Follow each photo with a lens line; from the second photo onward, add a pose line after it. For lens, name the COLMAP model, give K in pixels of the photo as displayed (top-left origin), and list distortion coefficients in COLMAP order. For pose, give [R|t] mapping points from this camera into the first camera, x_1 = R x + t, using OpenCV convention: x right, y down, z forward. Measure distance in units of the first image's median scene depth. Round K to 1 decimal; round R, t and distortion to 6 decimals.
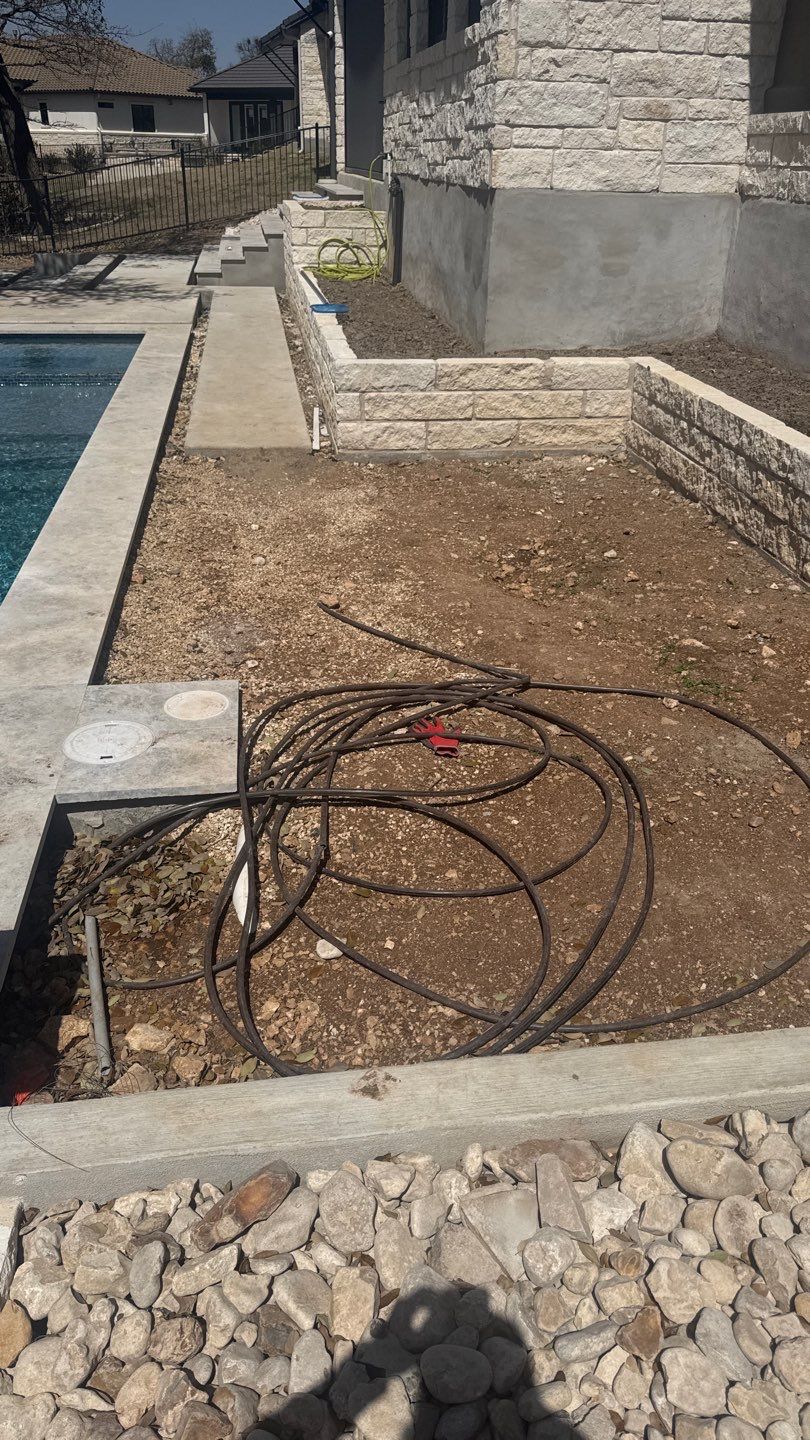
lens RADIAL K [[1017.7, 0, 411.8], [0, 1017.7, 718.4], [0, 0, 1]] dist [0.002999, -0.025809]
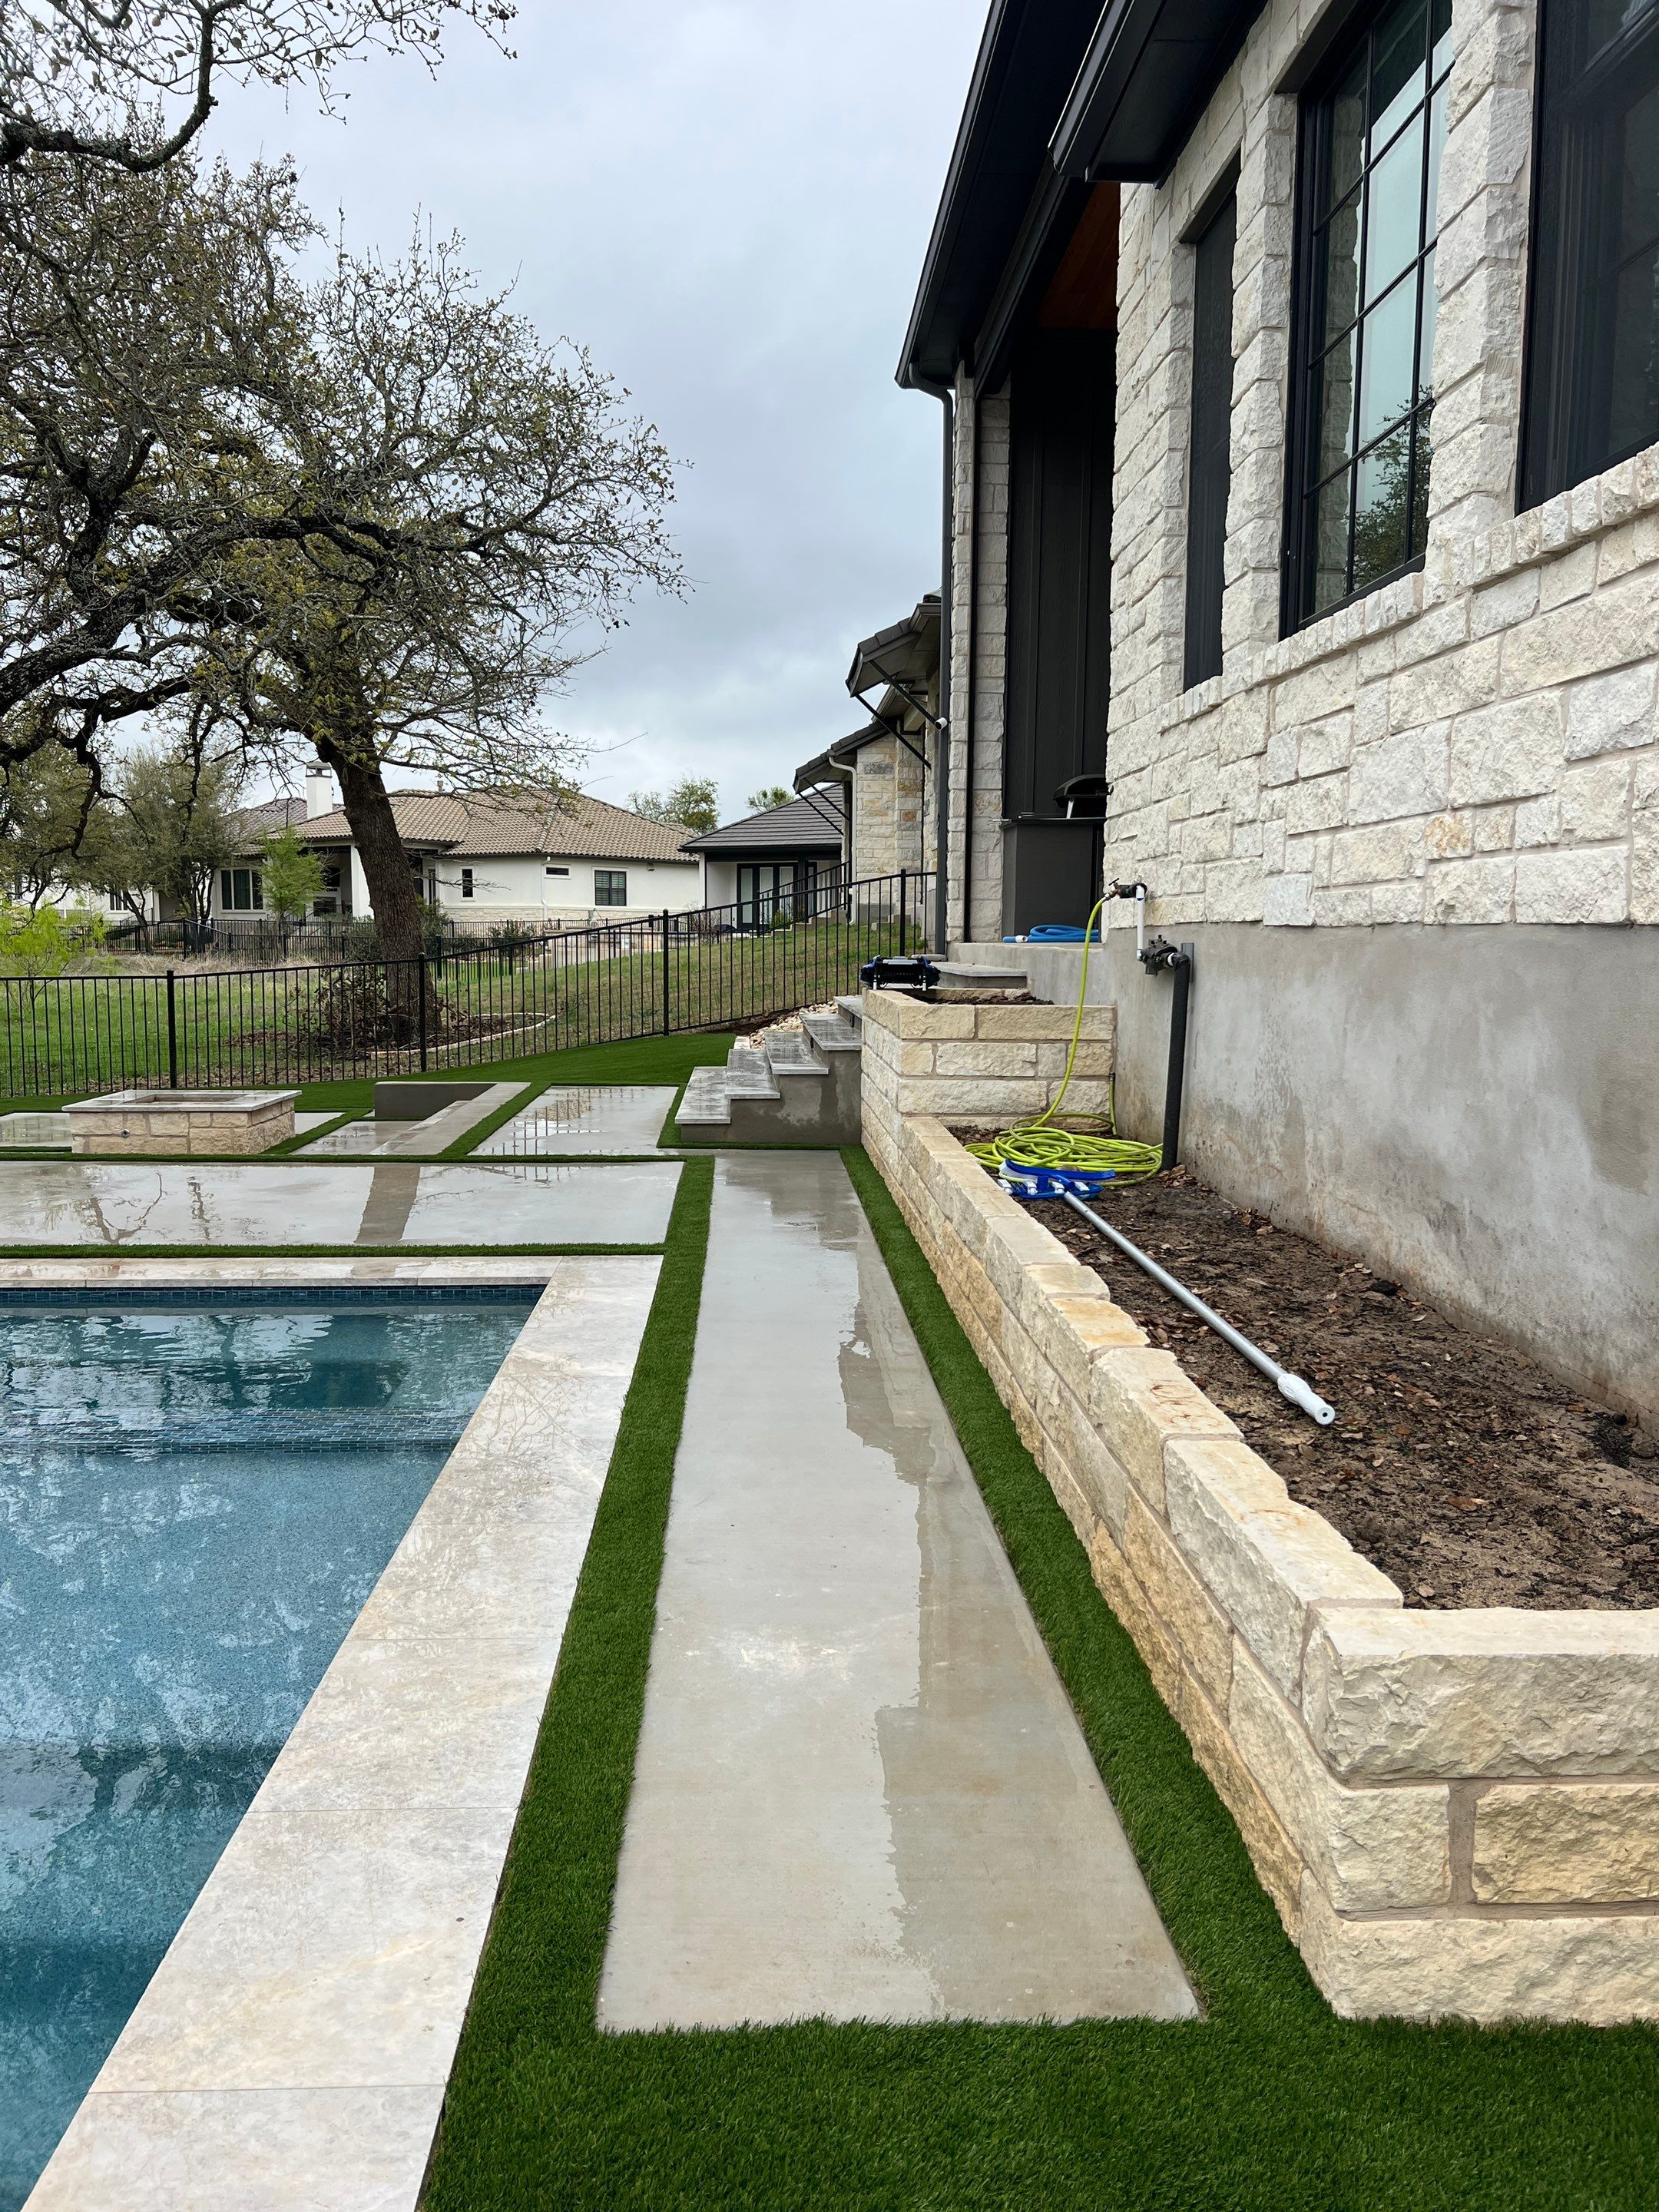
lens RADIAL K [[1632.3, 0, 806.7], [0, 1632.3, 1099.9], [0, 0, 1]] dist [0.024006, -0.022454]
pose [[0.994257, -0.000537, -0.107021, -0.083197], [-0.042002, 0.917803, -0.394809, -0.176468], [0.098436, 0.397037, 0.912509, 0.357256]]
